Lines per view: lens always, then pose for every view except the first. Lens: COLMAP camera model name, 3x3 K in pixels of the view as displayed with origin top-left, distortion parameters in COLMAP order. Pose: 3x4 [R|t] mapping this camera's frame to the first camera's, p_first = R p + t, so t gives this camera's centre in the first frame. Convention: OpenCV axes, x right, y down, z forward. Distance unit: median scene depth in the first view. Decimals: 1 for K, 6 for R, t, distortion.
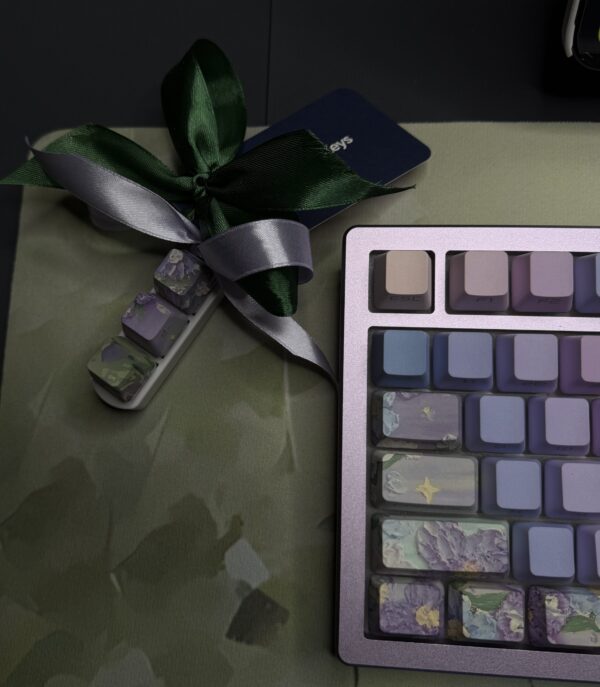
lens RADIAL K [[701.8, 0, 234.9], [0, 701.8, 316.2], [0, 0, 1]] dist [0.120875, -0.284375]
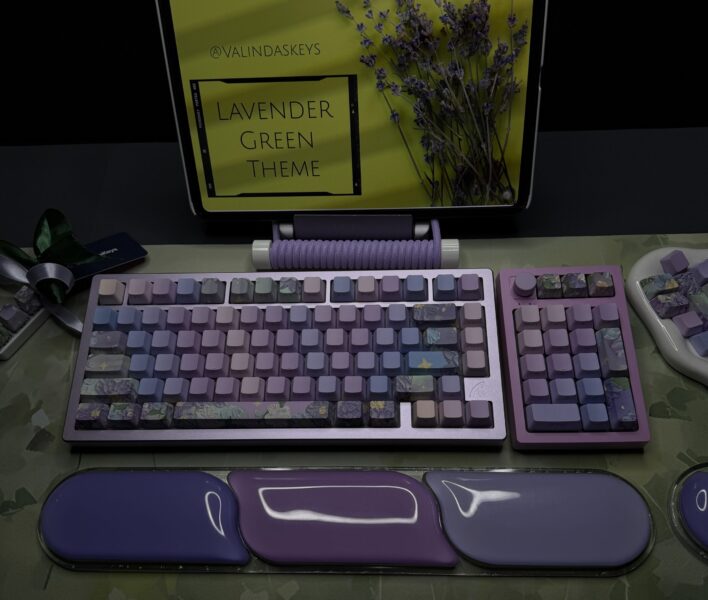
lens RADIAL K [[663.1, 0, 350.8], [0, 663.1, 324.9], [0, 0, 1]] dist [0.166369, -0.403891]
pose [[0.998167, 0.002669, 0.060454, 0.863320], [0.015991, 0.951881, -0.306052, 0.733192], [-0.058362, 0.306458, 0.950093, -1.167126]]
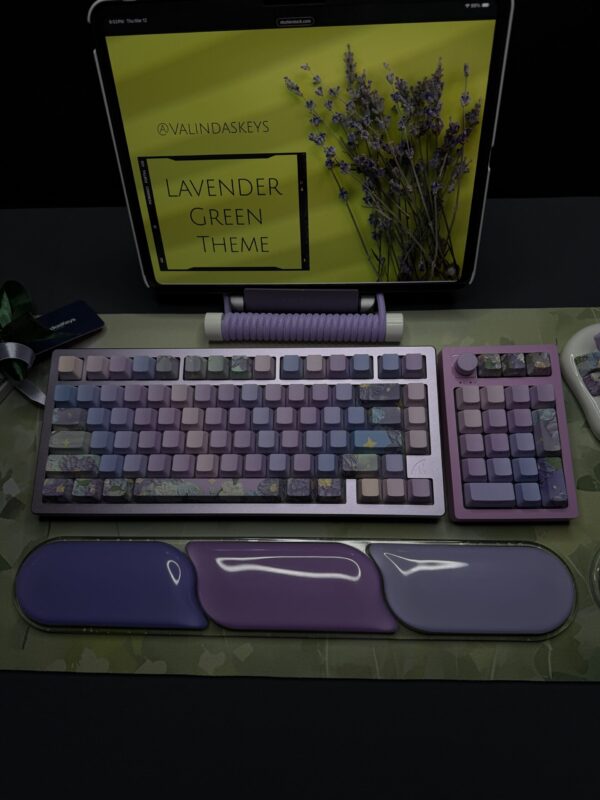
lens RADIAL K [[565.2, 0, 298.9], [0, 565.2, 404.8], [0, 0, 1]] dist [0.150204, -0.360876]
pose [[0.997736, -0.006241, 0.066965, 0.861790], [0.017471, 0.985554, -0.168456, 0.416684], [-0.064946, 0.169245, 0.983432, -1.023381]]
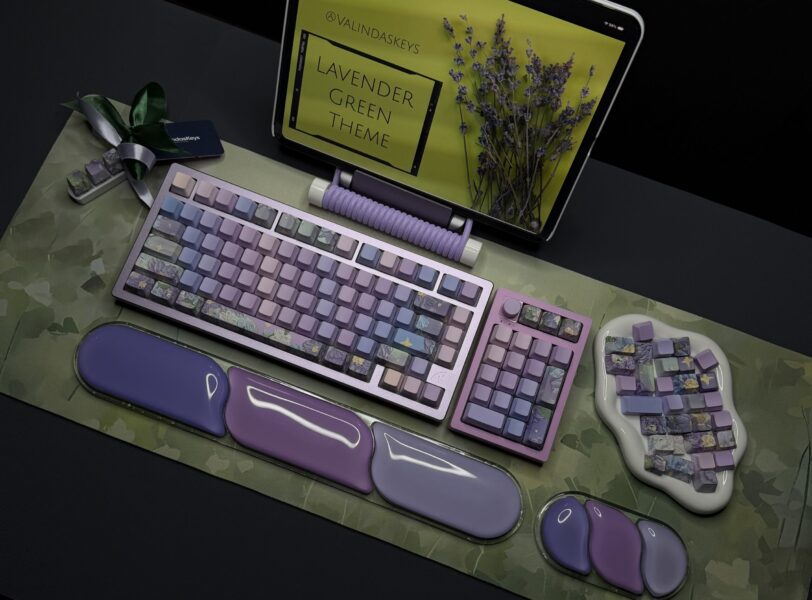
lens RADIAL K [[759.8, 0, 404.8], [0, 759.8, 338.6], [0, 0, 1]] dist [0.186370, -0.449069]
pose [[0.937043, 0.340561, 0.077260, 0.977661], [-0.335701, 0.939410, -0.069379, 0.420357], [-0.096207, 0.039075, 0.994594, -2.037770]]
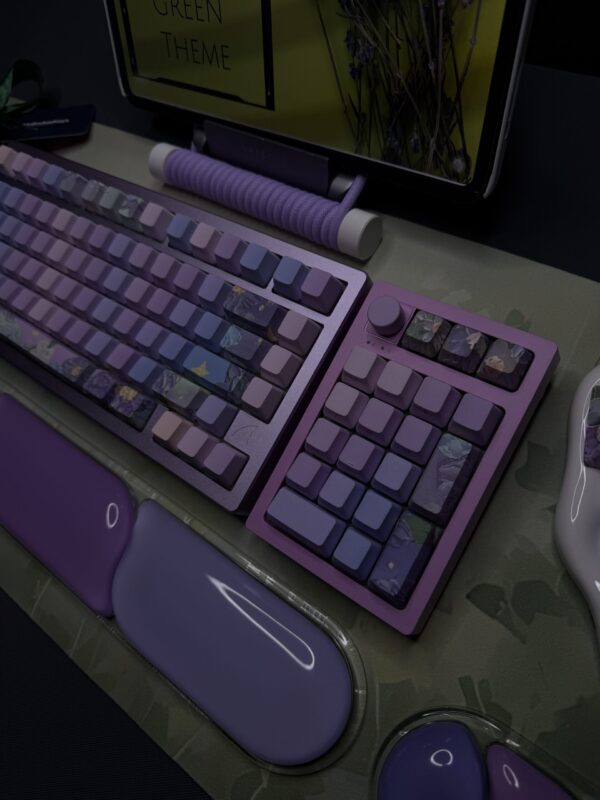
lens RADIAL K [[585.7, 0, 302.3], [0, 585.7, 398.8], [0, 0, 1]] dist [0.049245, -0.101352]
pose [[0.840674, 0.411140, -0.352463, 1.860616], [-0.427873, 0.903234, 0.033065, 0.158902], [0.331951, 0.123012, 0.935241, -0.345511]]
